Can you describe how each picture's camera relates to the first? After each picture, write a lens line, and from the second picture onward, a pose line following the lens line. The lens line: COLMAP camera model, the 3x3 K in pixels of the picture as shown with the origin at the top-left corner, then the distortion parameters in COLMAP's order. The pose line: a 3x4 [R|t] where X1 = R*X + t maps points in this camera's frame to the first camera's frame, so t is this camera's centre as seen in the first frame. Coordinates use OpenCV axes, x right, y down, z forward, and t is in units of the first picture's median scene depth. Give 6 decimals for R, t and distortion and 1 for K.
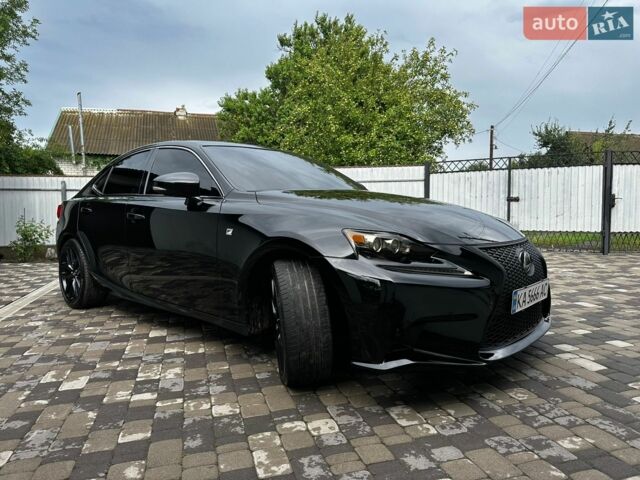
lens RADIAL K [[452.2, 0, 317.9], [0, 452.2, 238.5], [0, 0, 1]] dist [0.002201, -0.006181]
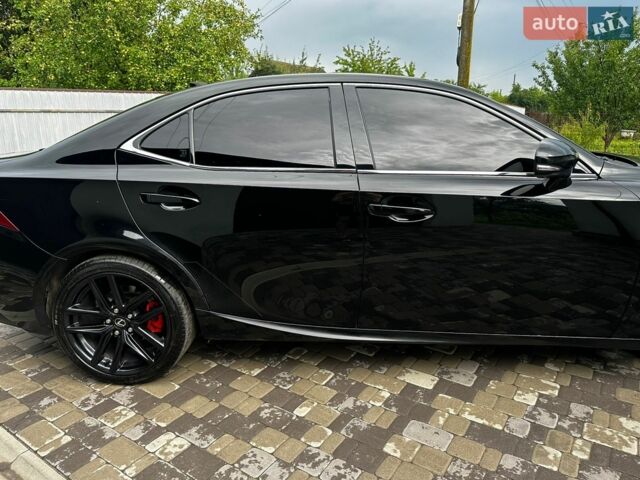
lens RADIAL K [[452.2, 0, 317.9], [0, 452.2, 238.5], [0, 0, 1]] dist [0.002201, -0.006181]
pose [[0.776153, -0.148812, 0.612733, -1.007147], [0.043727, 0.982115, 0.183133, -0.145165], [-0.629027, -0.115346, 0.768779, 0.717577]]
